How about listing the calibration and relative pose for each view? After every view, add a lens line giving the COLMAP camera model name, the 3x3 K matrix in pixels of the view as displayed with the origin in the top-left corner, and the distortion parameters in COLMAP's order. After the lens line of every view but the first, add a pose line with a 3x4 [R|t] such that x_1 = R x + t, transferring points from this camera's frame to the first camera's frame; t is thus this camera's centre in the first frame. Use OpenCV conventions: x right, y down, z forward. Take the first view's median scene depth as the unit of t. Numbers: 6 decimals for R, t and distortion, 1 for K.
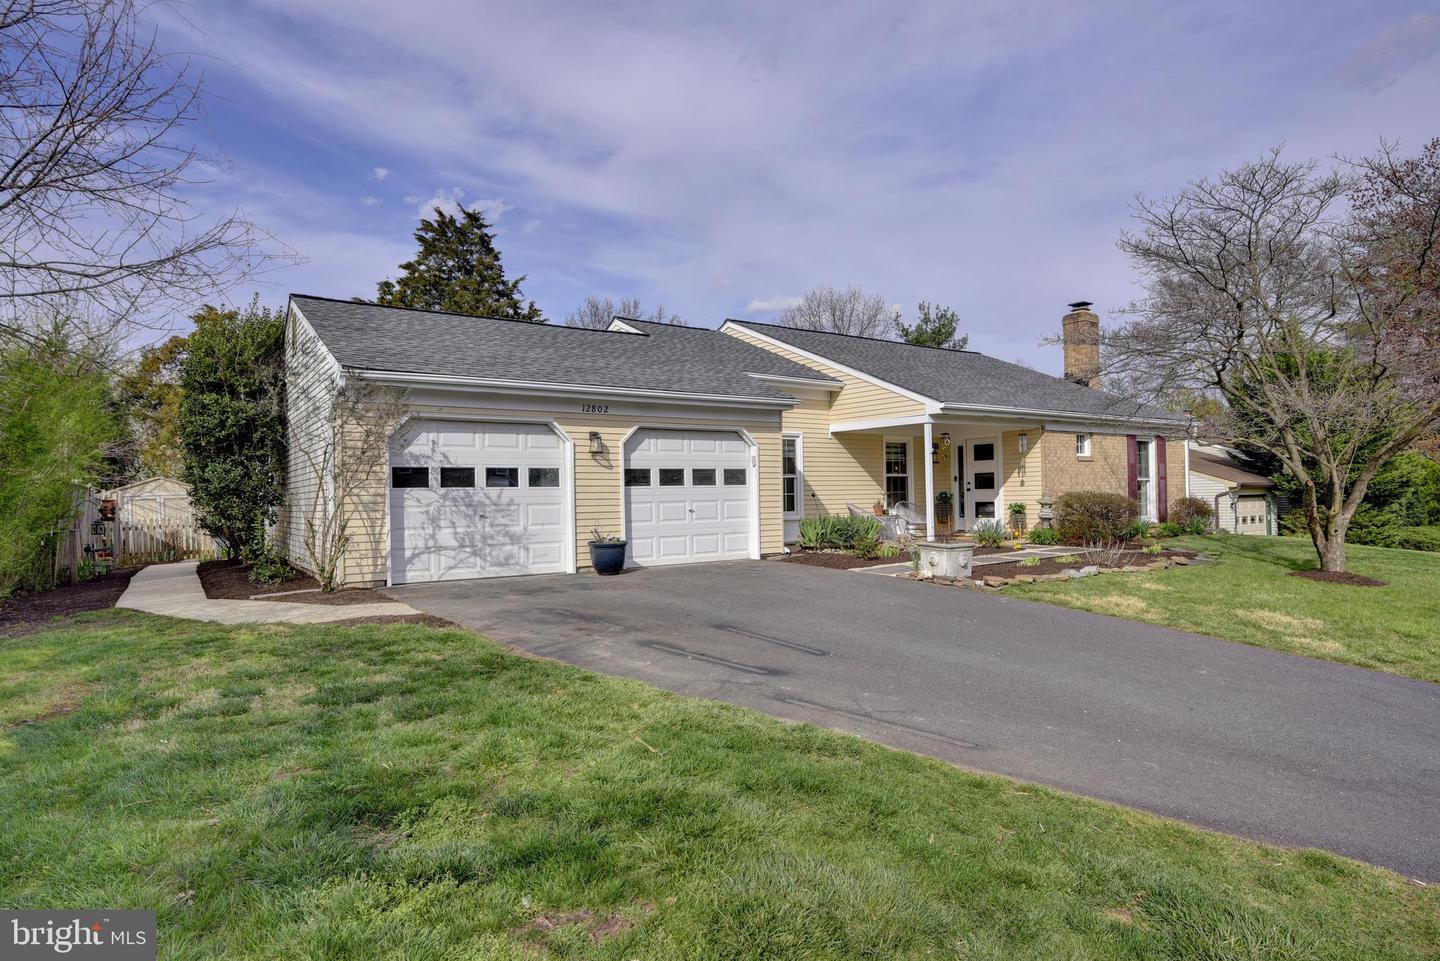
lens RADIAL K [[786.4, 0, 720.0], [0, 786.4, 480.5], [0, 0, 1]] dist [-0.002837, -0.000128]
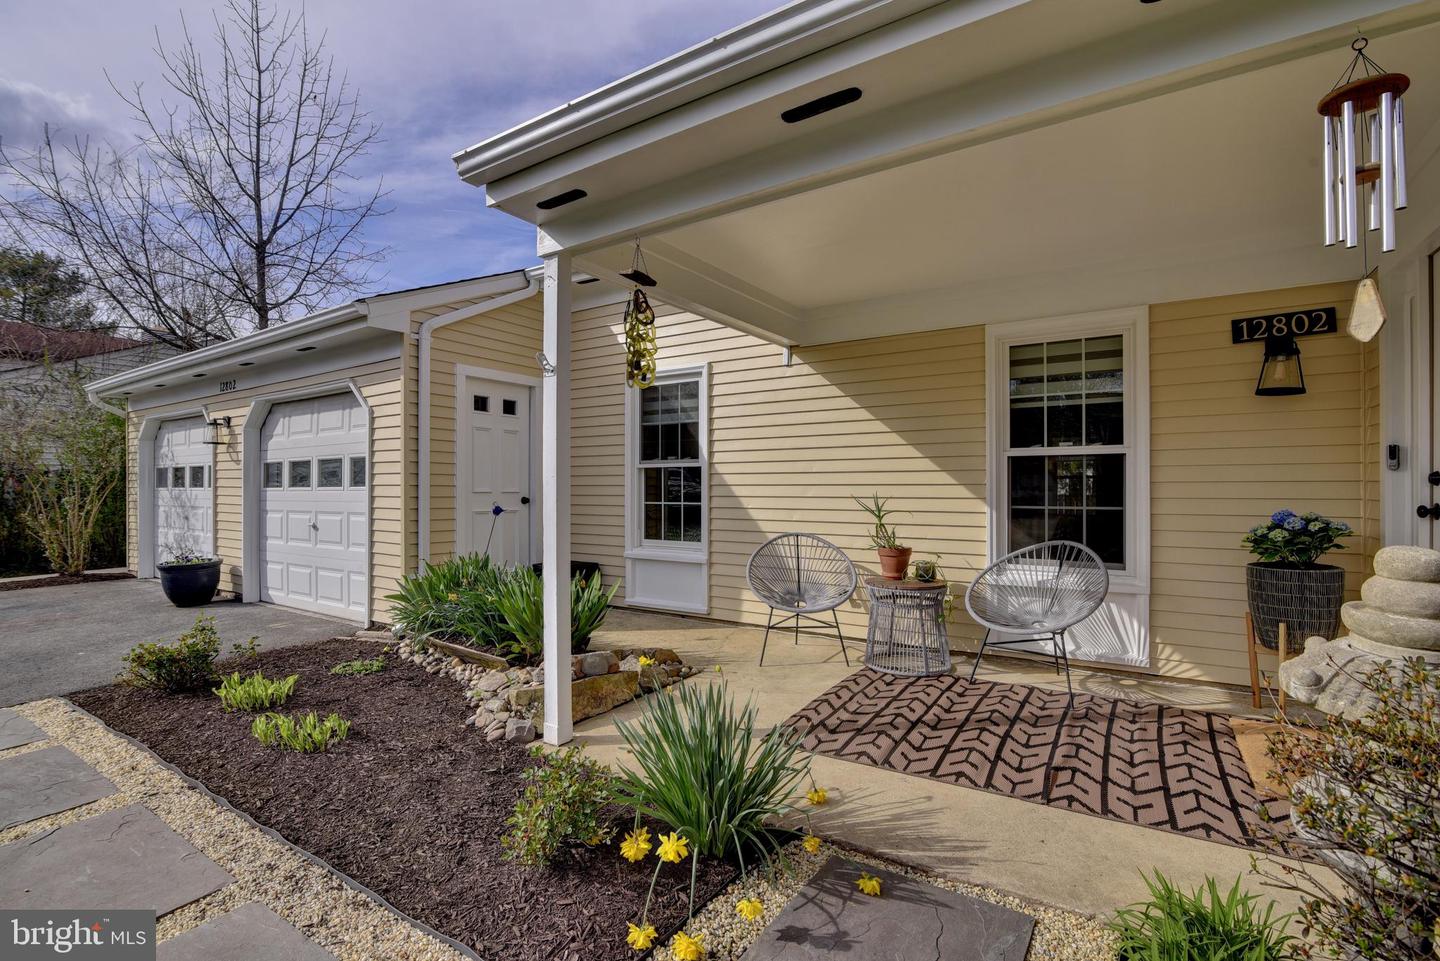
lens RADIAL K [[666.9, 0, 720.0], [0, 666.9, 480.5], [0, 0, 1]] dist [-0.016473, 0.000428]
pose [[0.363236, 0.023492, -0.931401, 0.616847], [0.028520, 0.998933, 0.036318, -0.009457], [0.931261, -0.039756, 0.362178, 1.214689]]
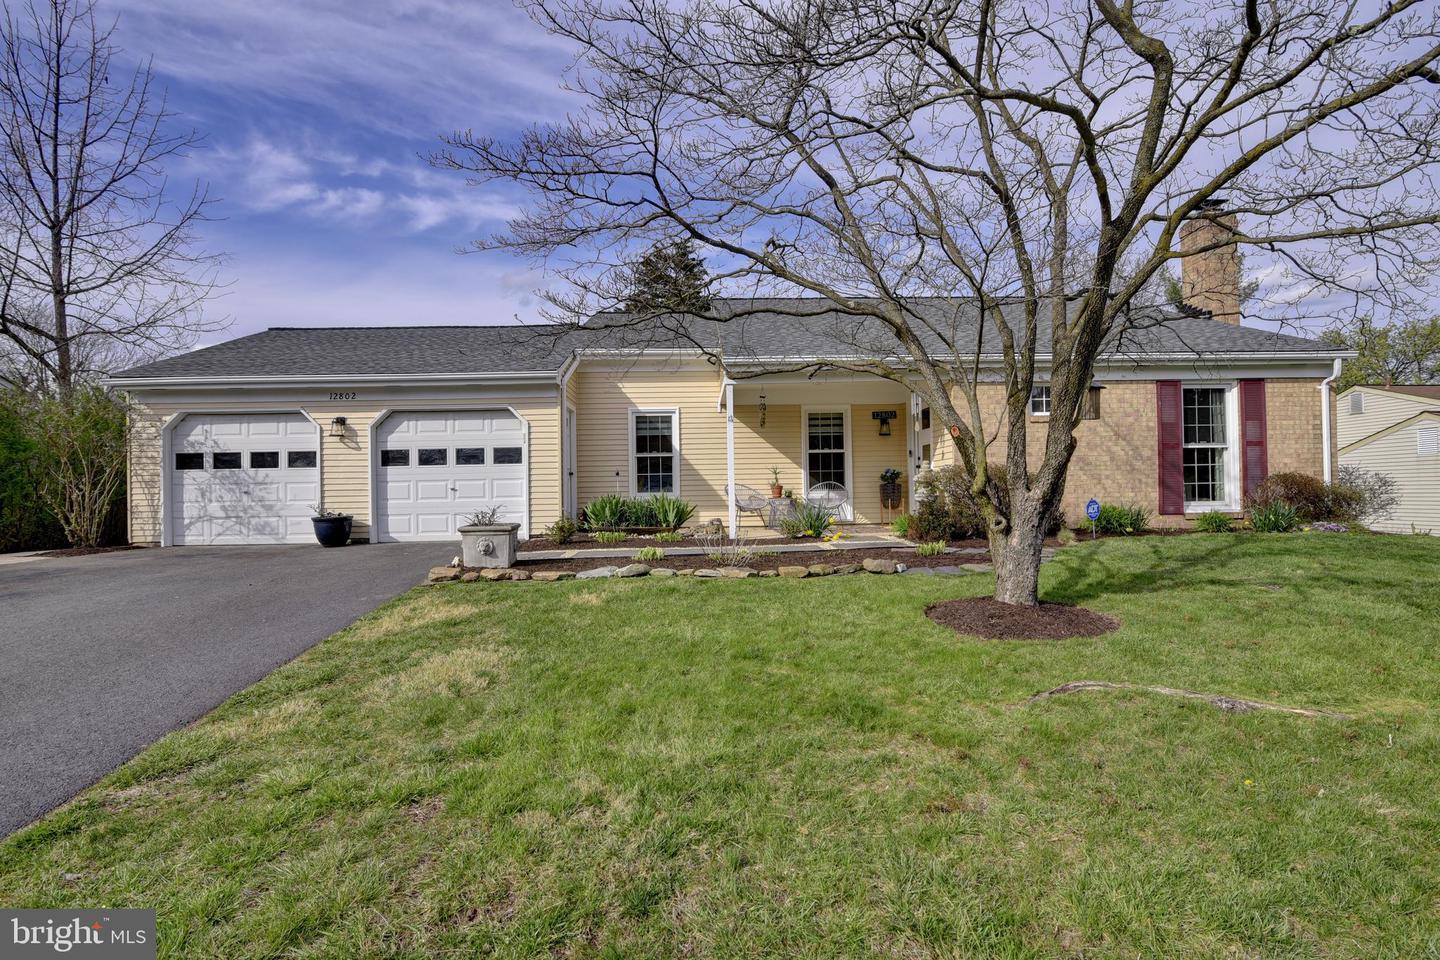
lens RADIAL K [[653.1, 0, 720.0], [0, 653.1, 480.0], [0, 0, 1]] dist [-0.001517, -0.000071]
pose [[0.833106, 0.011256, -0.553000, 0.788076], [0.012404, 0.999161, 0.039023, -0.003411], [0.552975, -0.039369, 0.832267, 0.532935]]
